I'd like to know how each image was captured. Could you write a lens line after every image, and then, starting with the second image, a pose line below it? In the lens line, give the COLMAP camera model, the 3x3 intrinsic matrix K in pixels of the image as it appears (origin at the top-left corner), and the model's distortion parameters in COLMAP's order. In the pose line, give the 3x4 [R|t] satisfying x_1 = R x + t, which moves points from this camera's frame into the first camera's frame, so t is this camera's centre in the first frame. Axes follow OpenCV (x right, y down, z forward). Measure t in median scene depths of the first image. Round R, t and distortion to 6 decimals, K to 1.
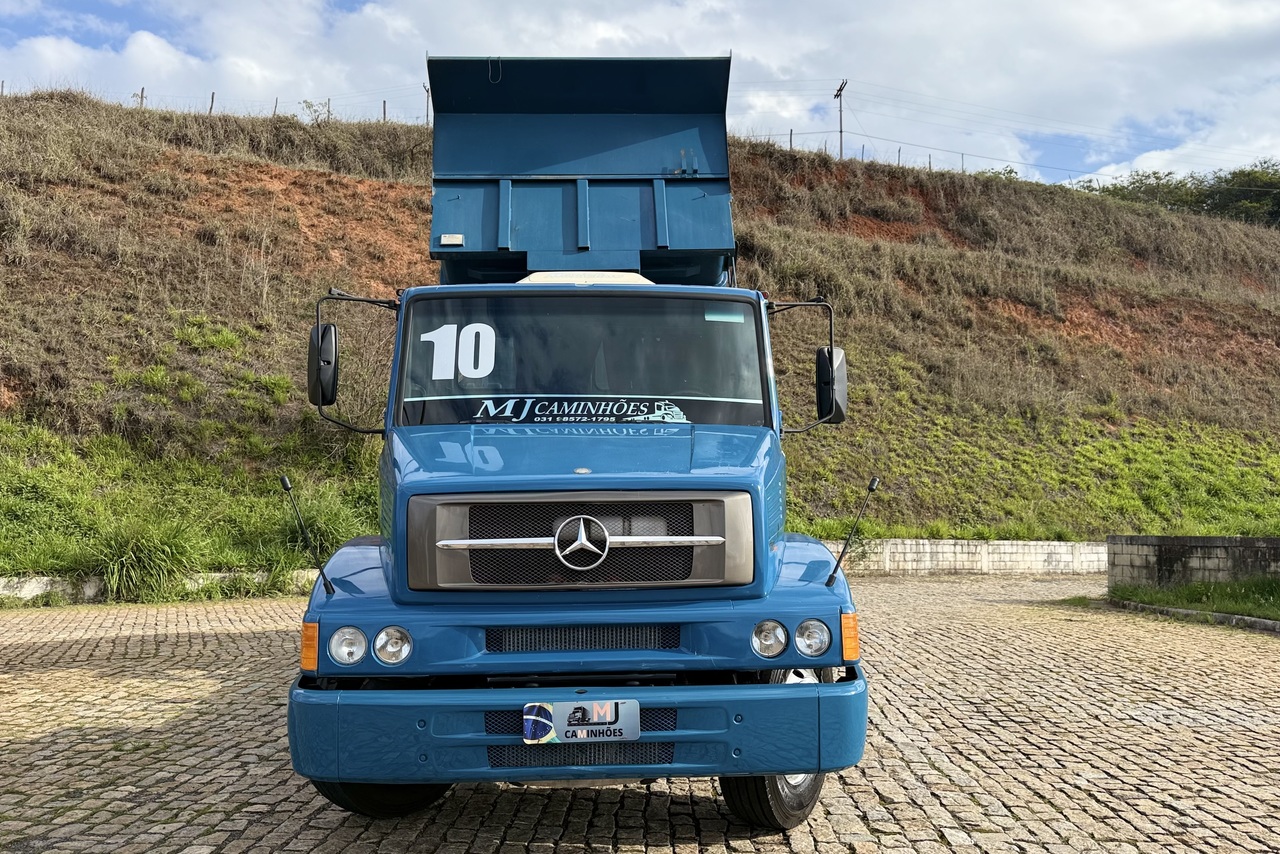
lens RADIAL K [[1054.2, 0, 640.0], [0, 1054.2, 427.0], [0, 0, 1]] dist [0.146623, -0.238464]
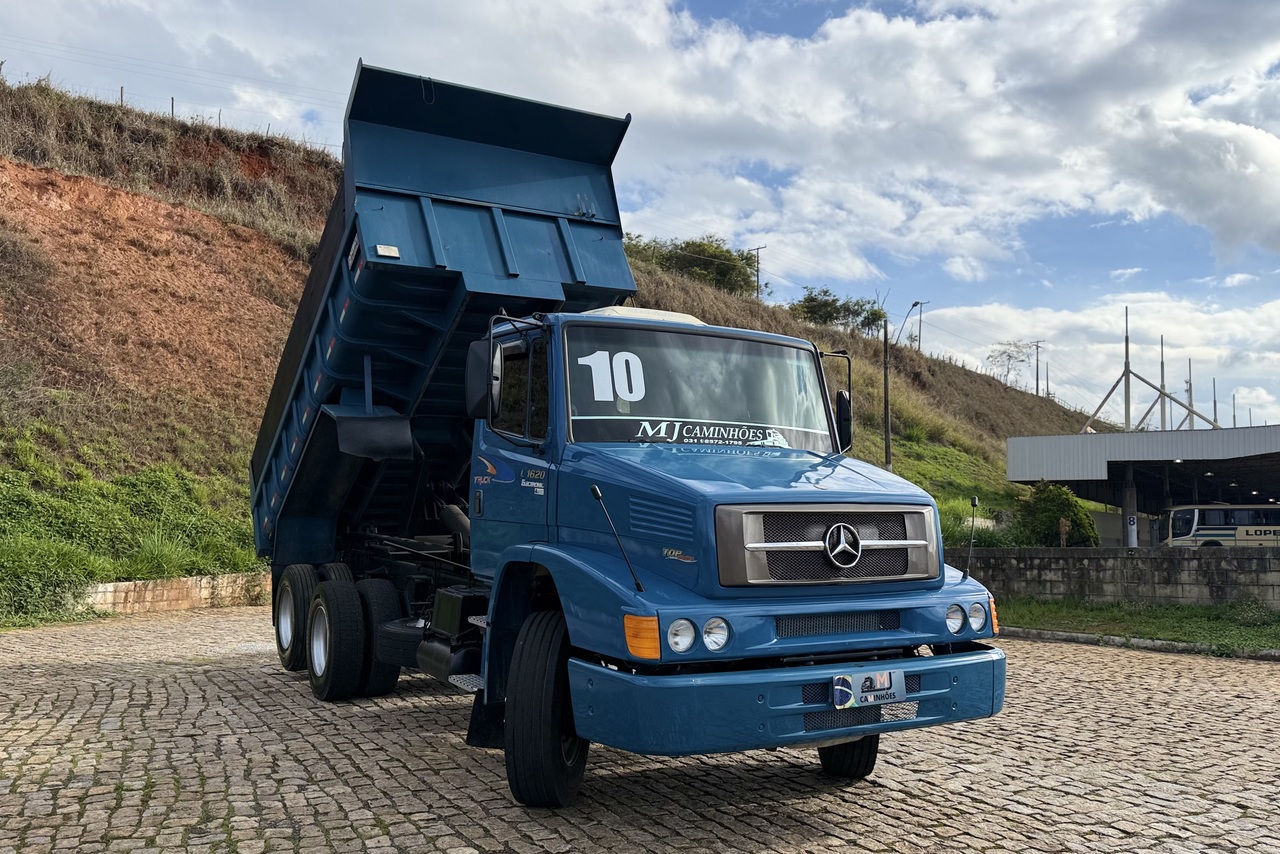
lens RADIAL K [[1054.2, 0, 640.0], [0, 1054.2, 427.0], [0, 0, 1]] dist [0.146623, -0.238464]
pose [[0.883039, 0.044978, 0.467140, -0.669391], [-0.036092, 0.998957, -0.027957, 0.011622], [-0.467910, 0.007827, 0.883741, 0.014503]]
